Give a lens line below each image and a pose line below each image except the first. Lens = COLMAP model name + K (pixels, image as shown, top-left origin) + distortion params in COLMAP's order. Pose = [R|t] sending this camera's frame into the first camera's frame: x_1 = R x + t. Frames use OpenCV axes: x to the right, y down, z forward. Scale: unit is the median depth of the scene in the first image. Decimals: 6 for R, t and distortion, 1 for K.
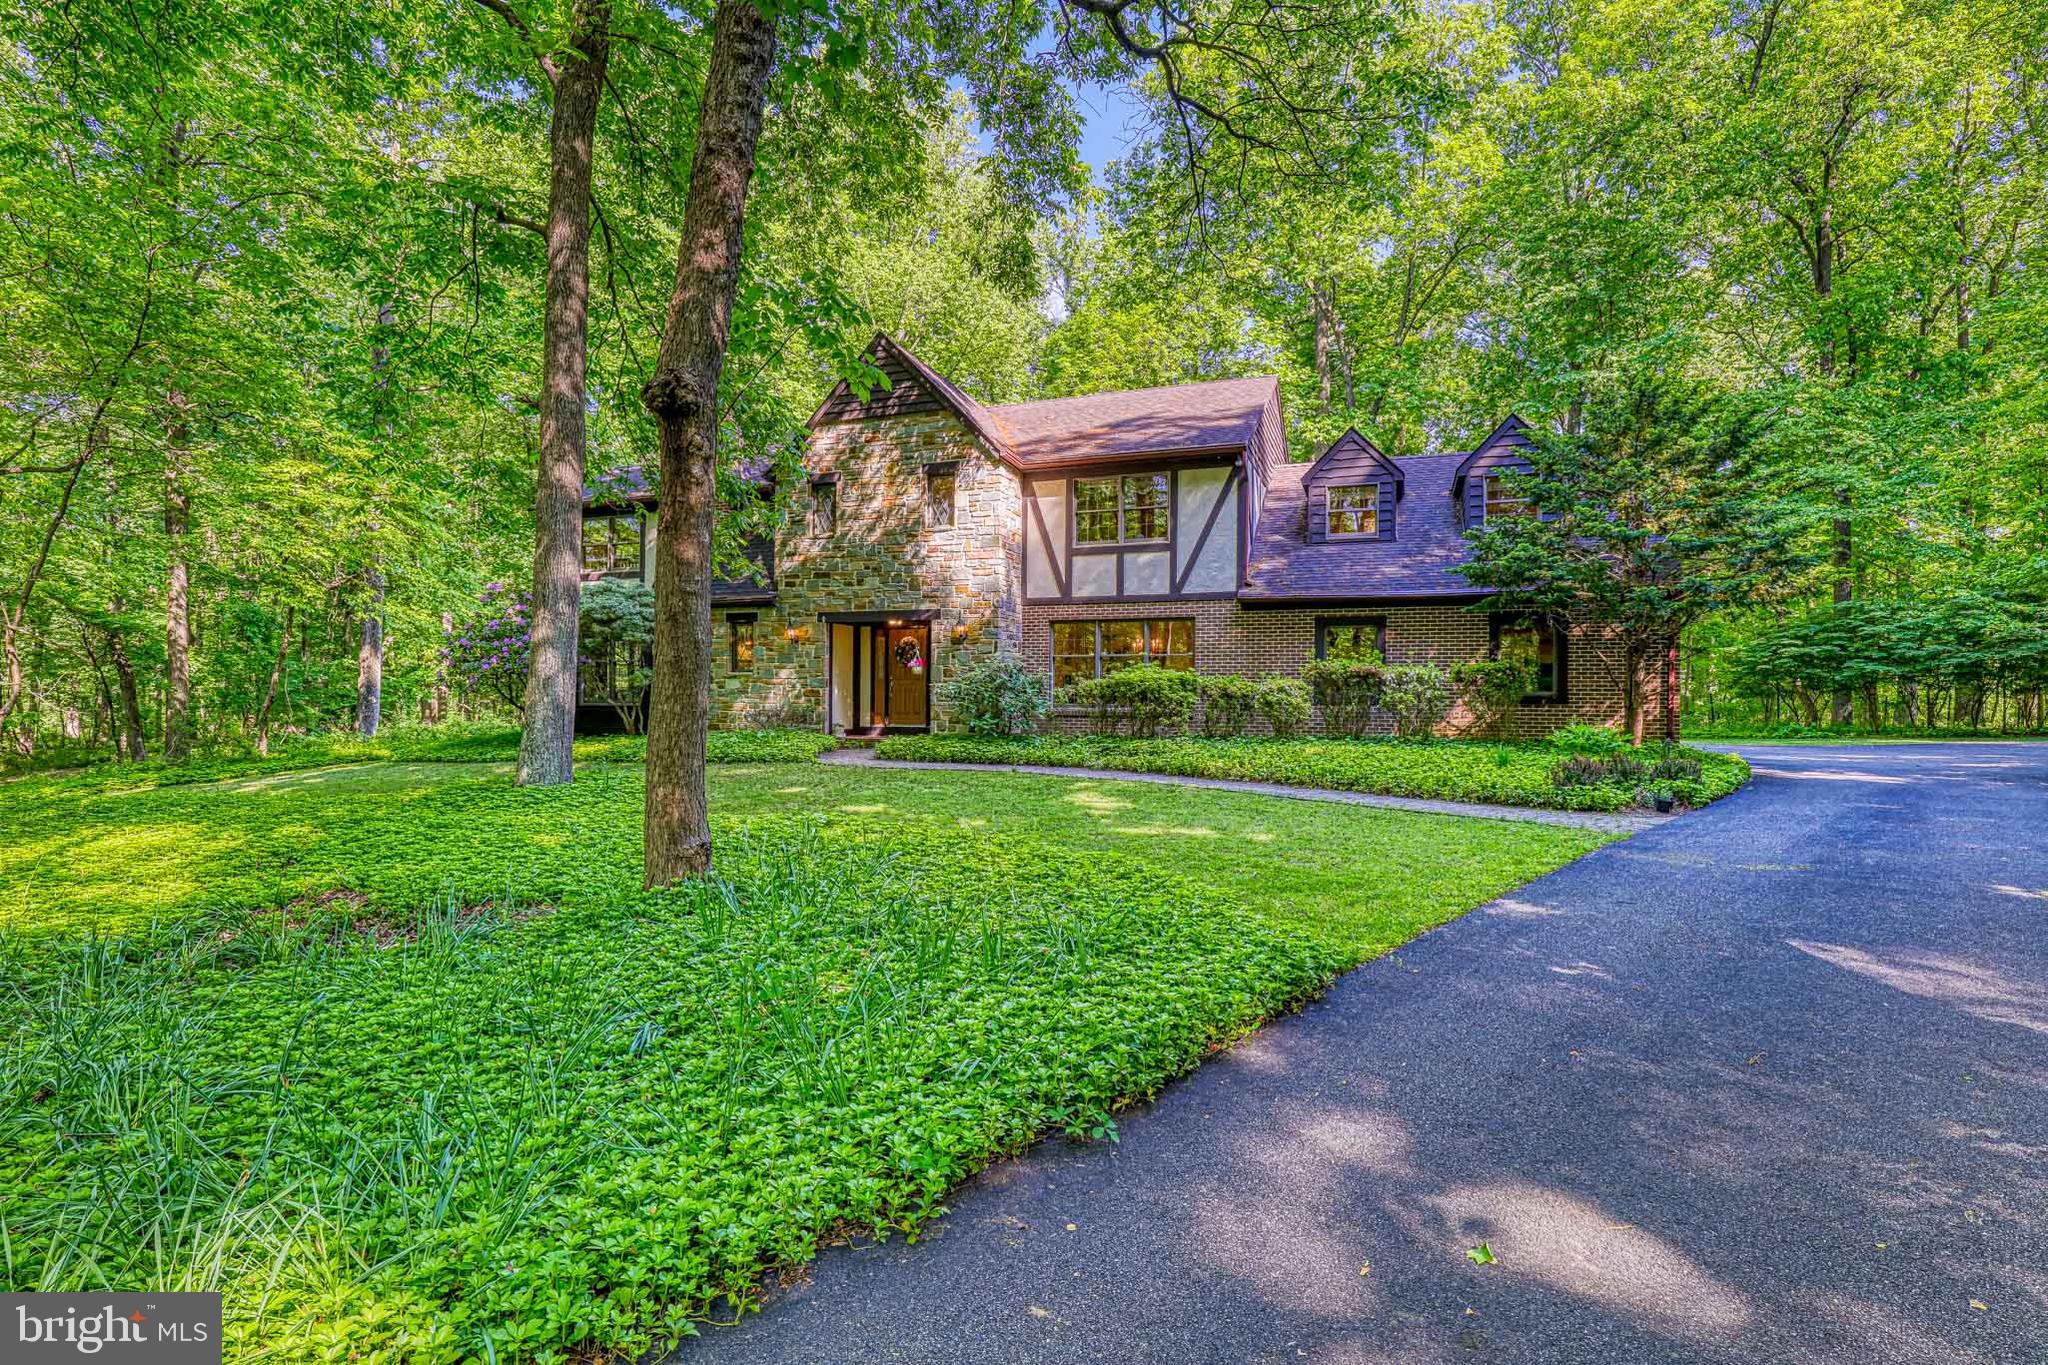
lens RADIAL K [[956.6, 0, 1003.5], [0, 956.6, 689.4], [0, 0, 1]] dist [-0.026111, 0.001833]
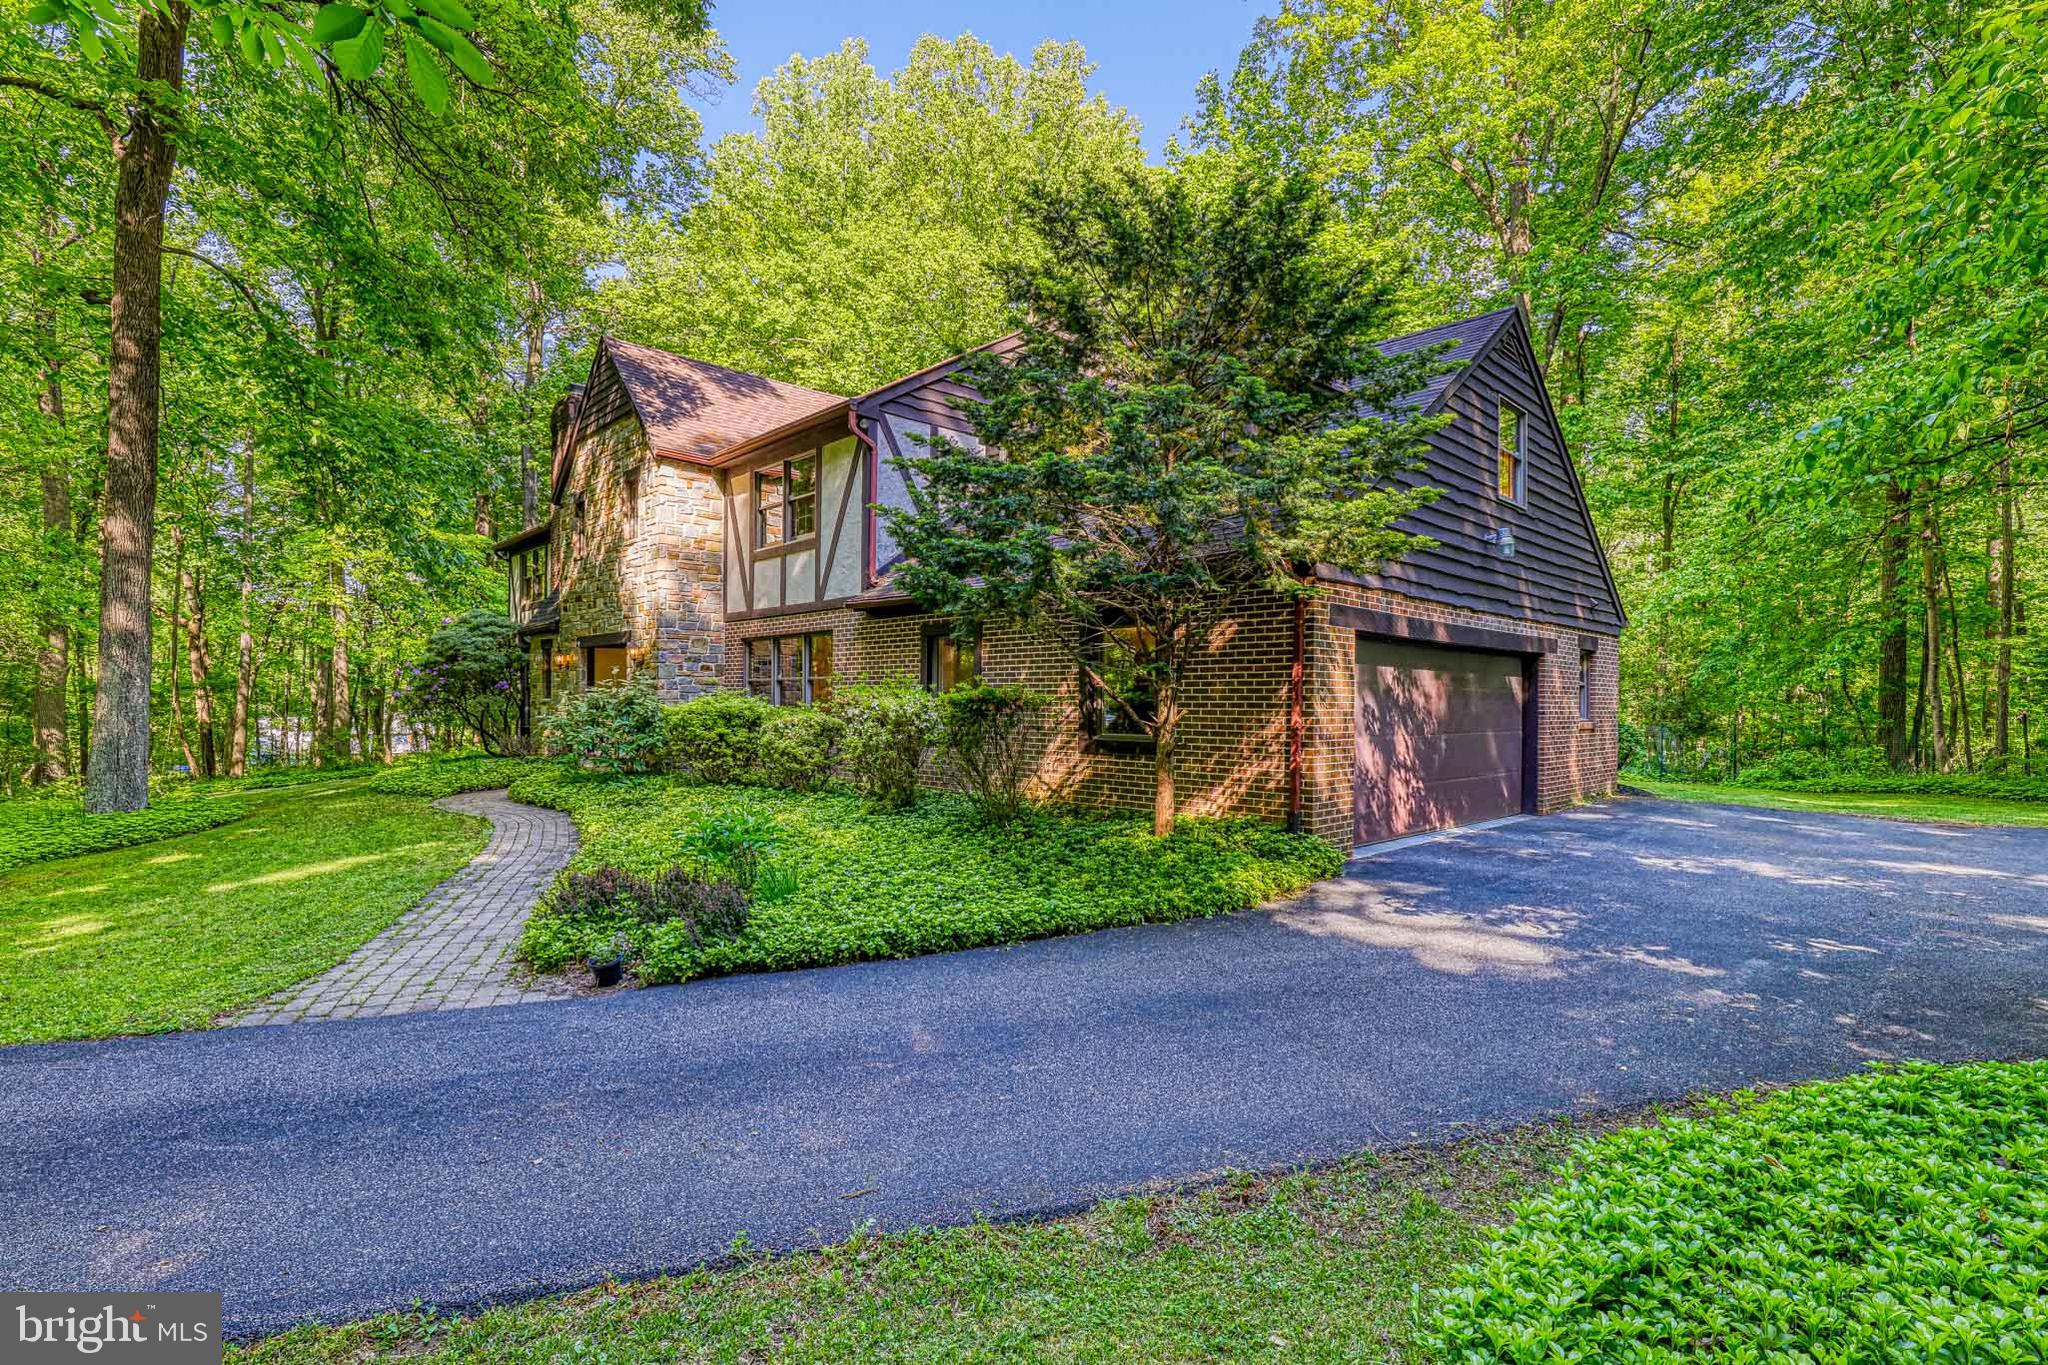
lens RADIAL K [[956.6, 0, 967.7], [0, 956.6, 707.3], [0, 0, 1]] dist [-0.026111, 0.001833]
pose [[0.900264, -0.000586, -0.435344, 0.627572], [0.005397, 0.999937, 0.009813, -0.018851], [0.435311, -0.011184, 0.900211, 0.330068]]
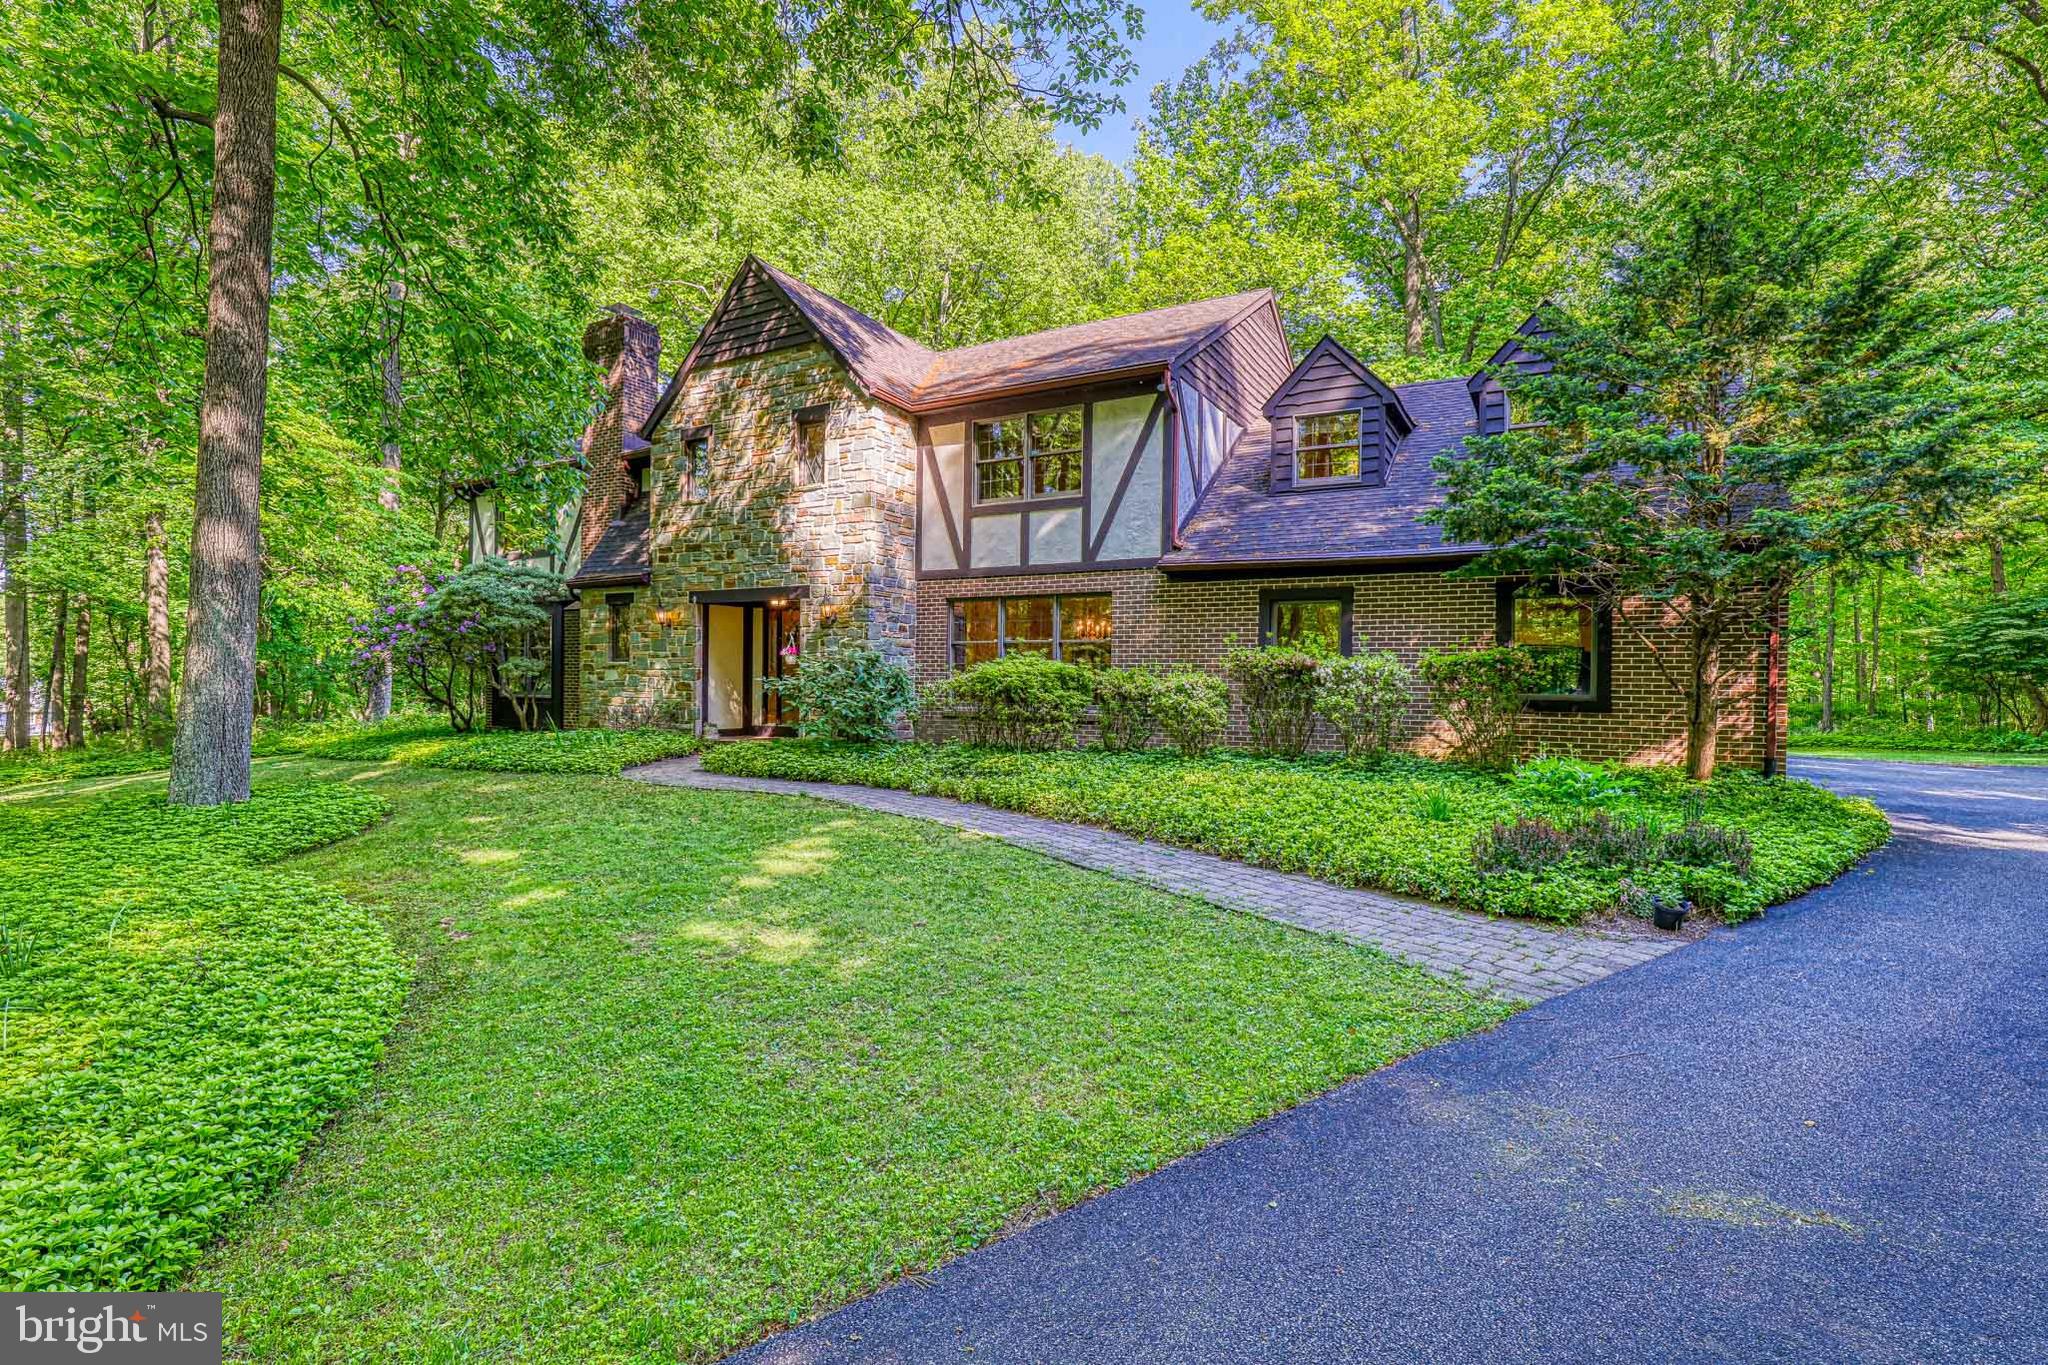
lens RADIAL K [[956.6, 0, 991.0], [0, 956.6, 677.0], [0, 0, 1]] dist [-0.026111, 0.001833]
pose [[0.988432, 0.003695, -0.151617, 0.216073], [-0.003298, 0.999990, 0.002873, -0.009088], [0.151626, -0.002339, 0.988435, 0.219062]]
